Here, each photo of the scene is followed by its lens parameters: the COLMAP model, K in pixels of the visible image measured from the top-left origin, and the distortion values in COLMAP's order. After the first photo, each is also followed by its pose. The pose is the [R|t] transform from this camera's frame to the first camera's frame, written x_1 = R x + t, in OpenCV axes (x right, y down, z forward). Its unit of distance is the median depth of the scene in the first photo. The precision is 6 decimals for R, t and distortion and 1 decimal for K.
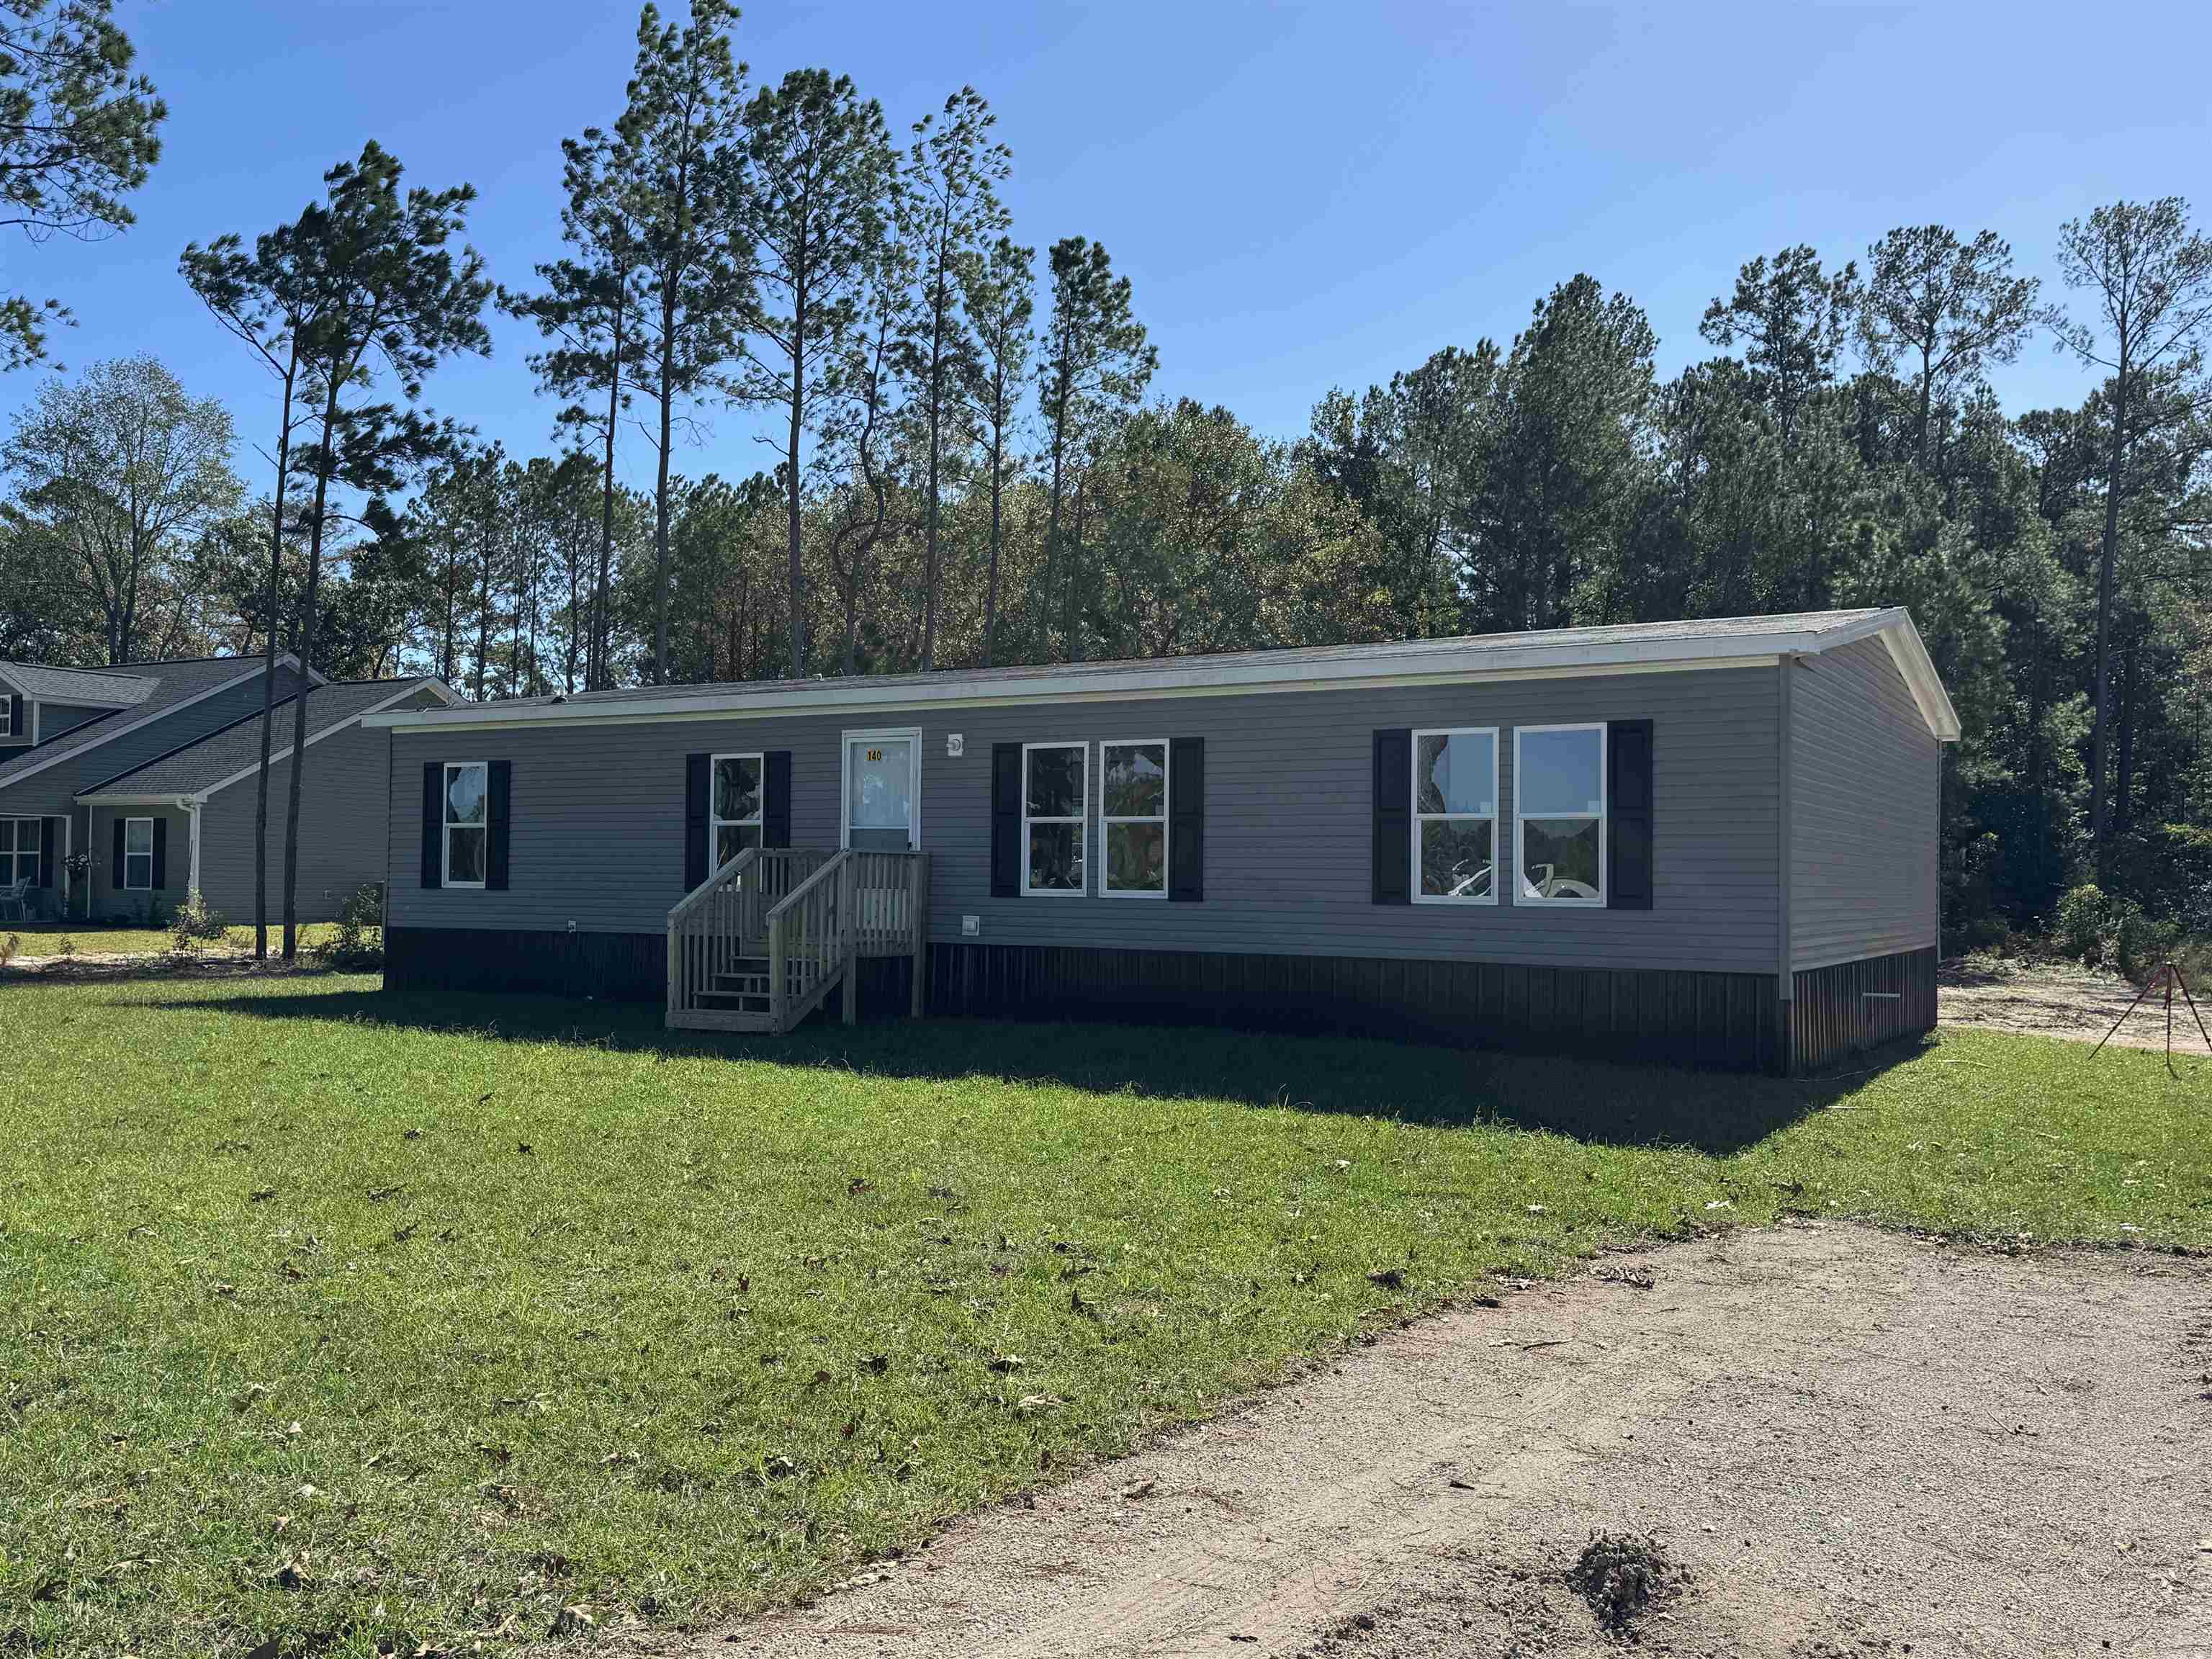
lens RADIAL K [[1804.9, 0, 1136.7], [0, 1804.9, 830.2], [0, 0, 1]] dist [0.070810, -0.010305]
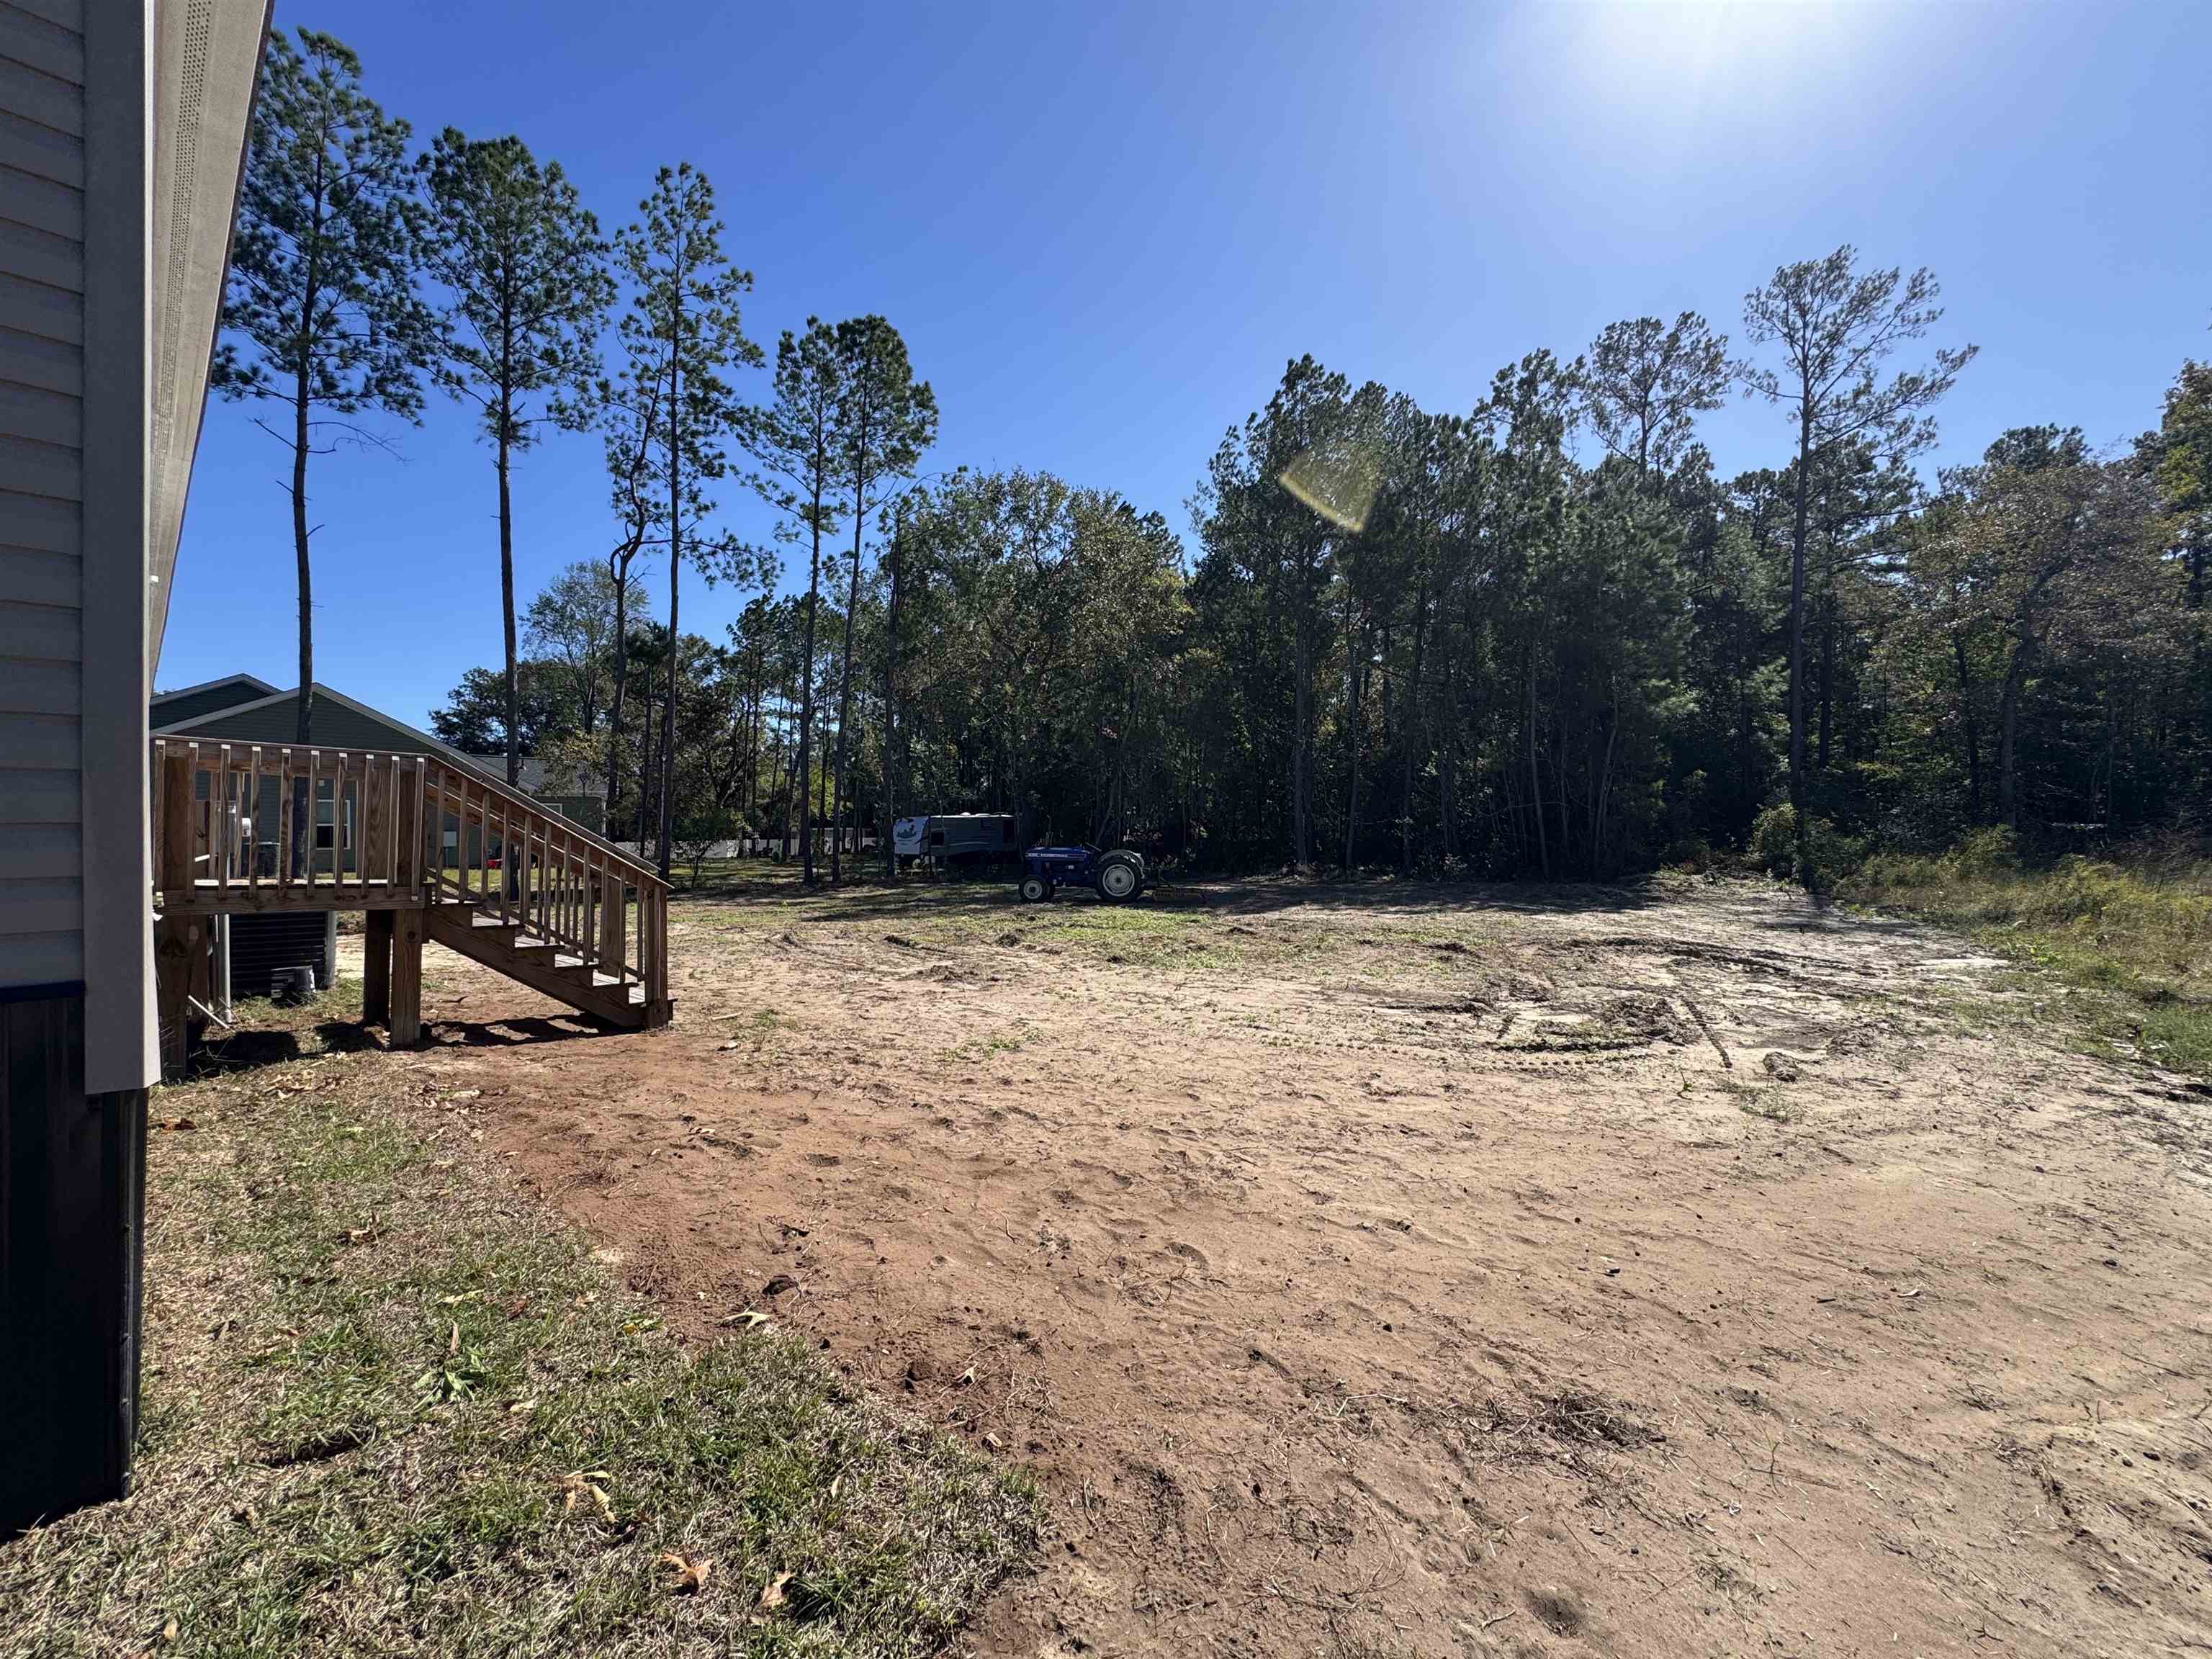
lens RADIAL K [[876.0, 0, 1106.0], [0, 876.0, 829.5], [0, 0, 1]] dist [0.000747, 0.000173]
pose [[0.978076, -0.034488, -0.205375, 0.174418], [0.036928, 0.999285, 0.008061, 0.018755], [0.204950, -0.015468, 0.978650, 0.303556]]
